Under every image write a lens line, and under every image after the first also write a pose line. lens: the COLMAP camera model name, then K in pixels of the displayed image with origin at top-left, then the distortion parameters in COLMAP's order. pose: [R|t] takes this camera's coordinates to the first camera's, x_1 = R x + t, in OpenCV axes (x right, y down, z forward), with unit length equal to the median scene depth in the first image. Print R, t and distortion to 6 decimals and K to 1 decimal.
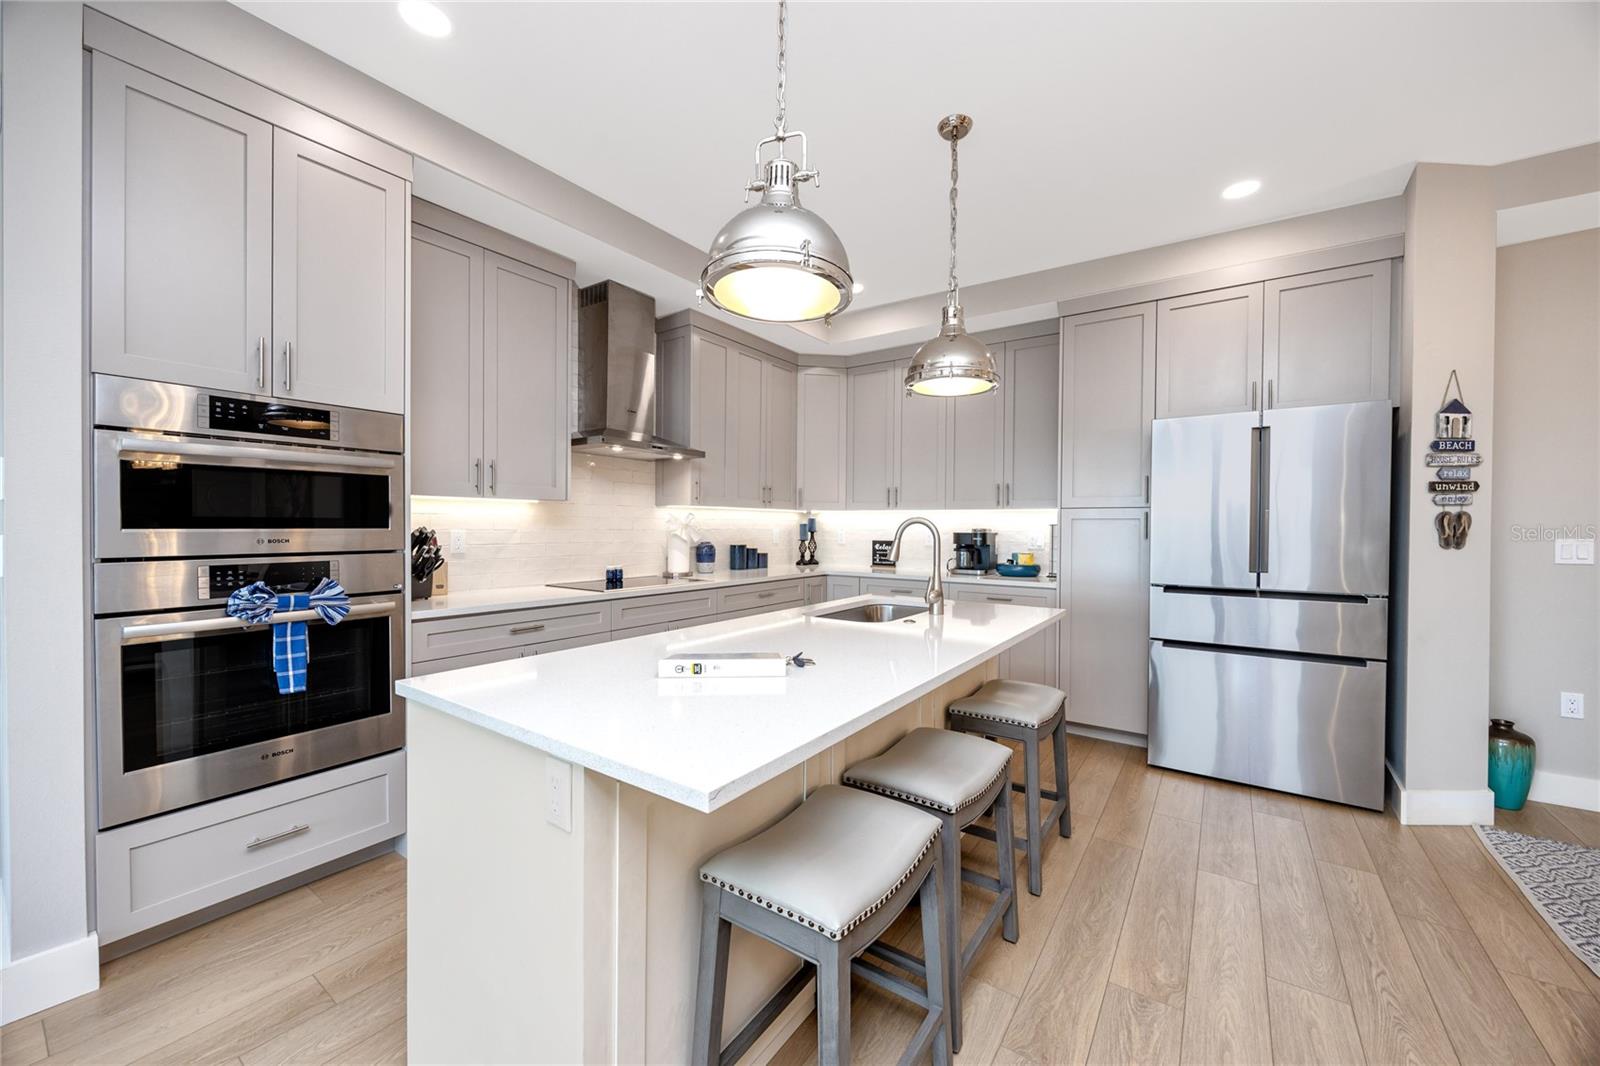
lens RADIAL K [[633.8, 0, 801.5], [0, 633.8, 540.4], [0, 0, 1]] dist [0.010156, 0.000058]
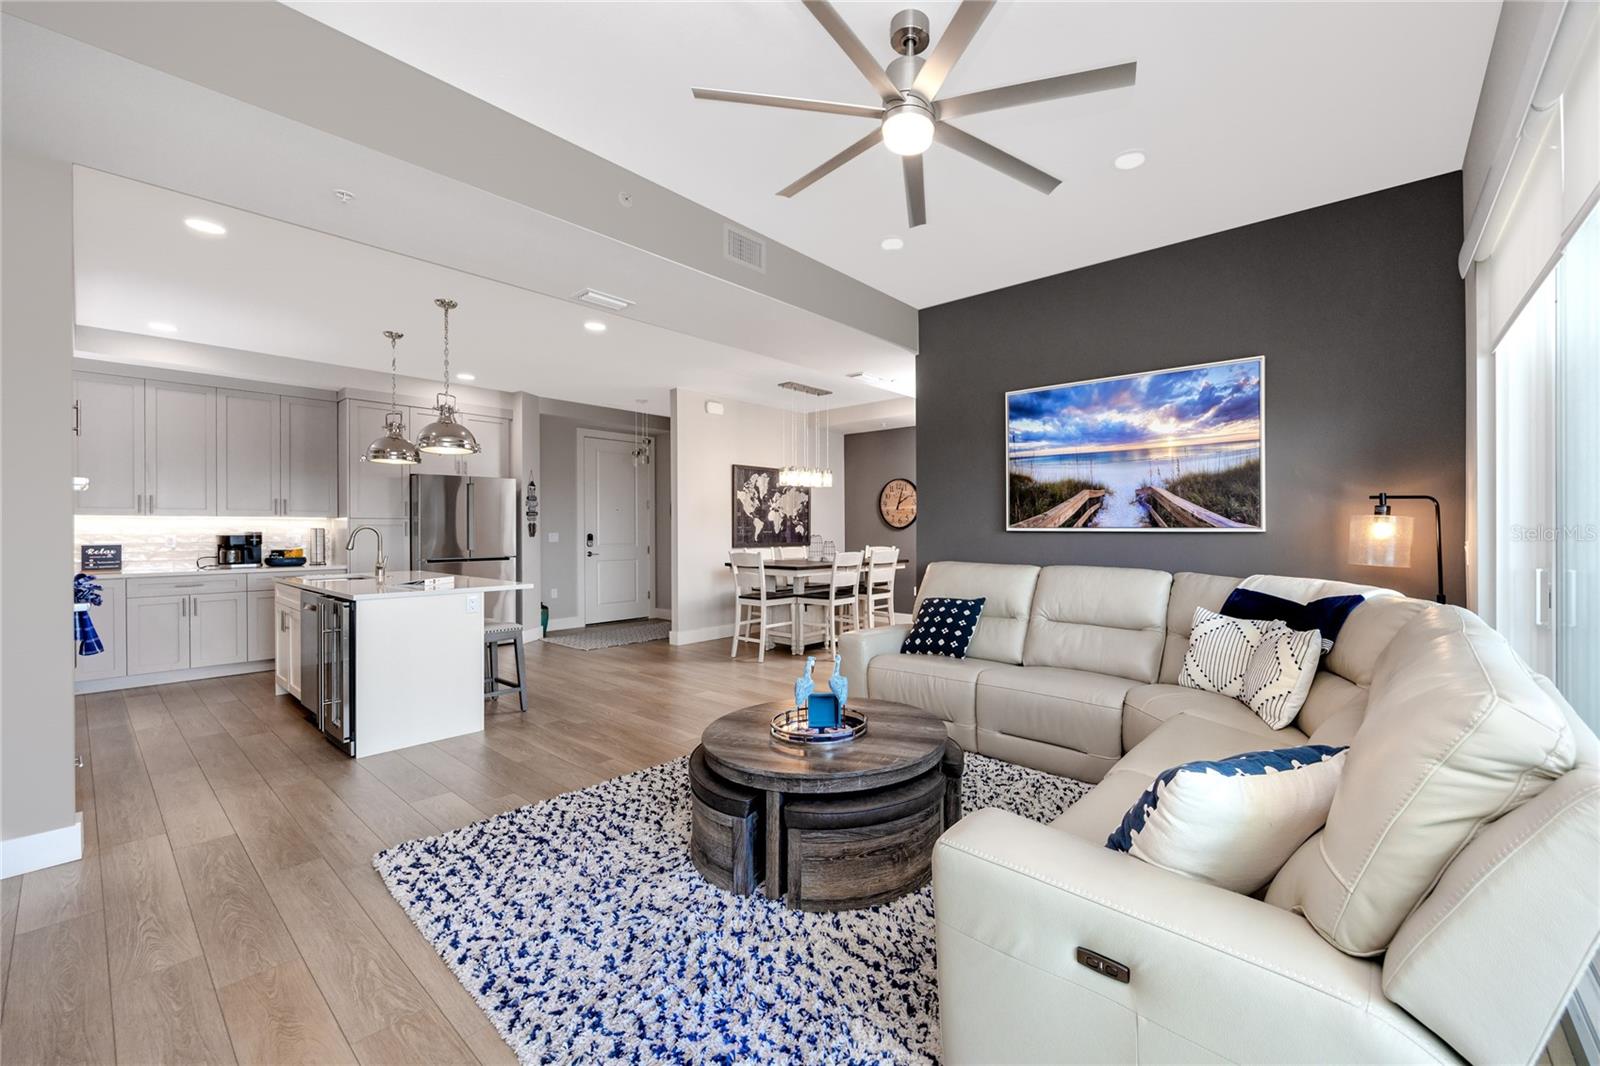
lens RADIAL K [[633.8, 0, 836.8], [0, 633.8, 526.4], [0, 0, 1]] dist [0.010156, 0.000058]
pose [[0.096614, -0.010512, 0.995266, -1.056456], [0.021995, 0.999723, 0.008424, -0.017049], [-0.995079, 0.021077, 0.096818, -0.364791]]
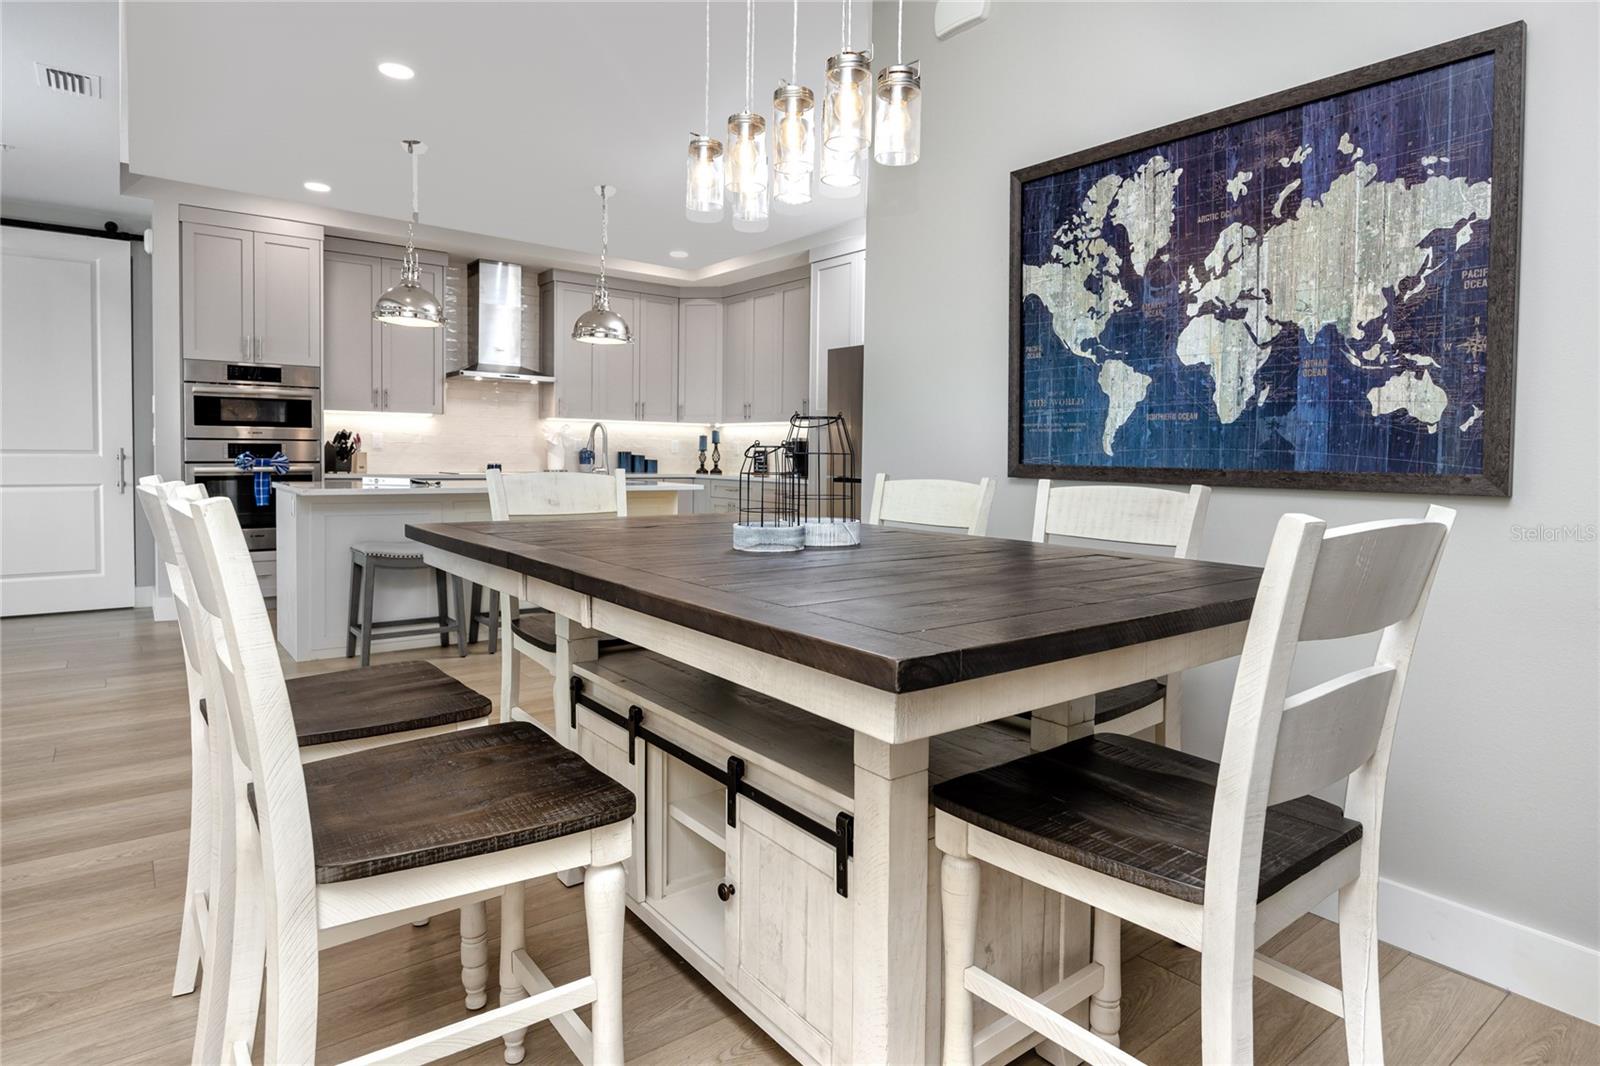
lens RADIAL K [[894.4, 0, 803.4], [0, 894.4, 520.1], [0, 0, 1]] dist [-0.001608, -0.000099]
pose [[0.950731, 0.029769, -0.308585, 0.944349], [-0.015630, 0.998716, 0.048188, 0.062003], [0.309623, -0.040990, 0.949976, -0.649872]]
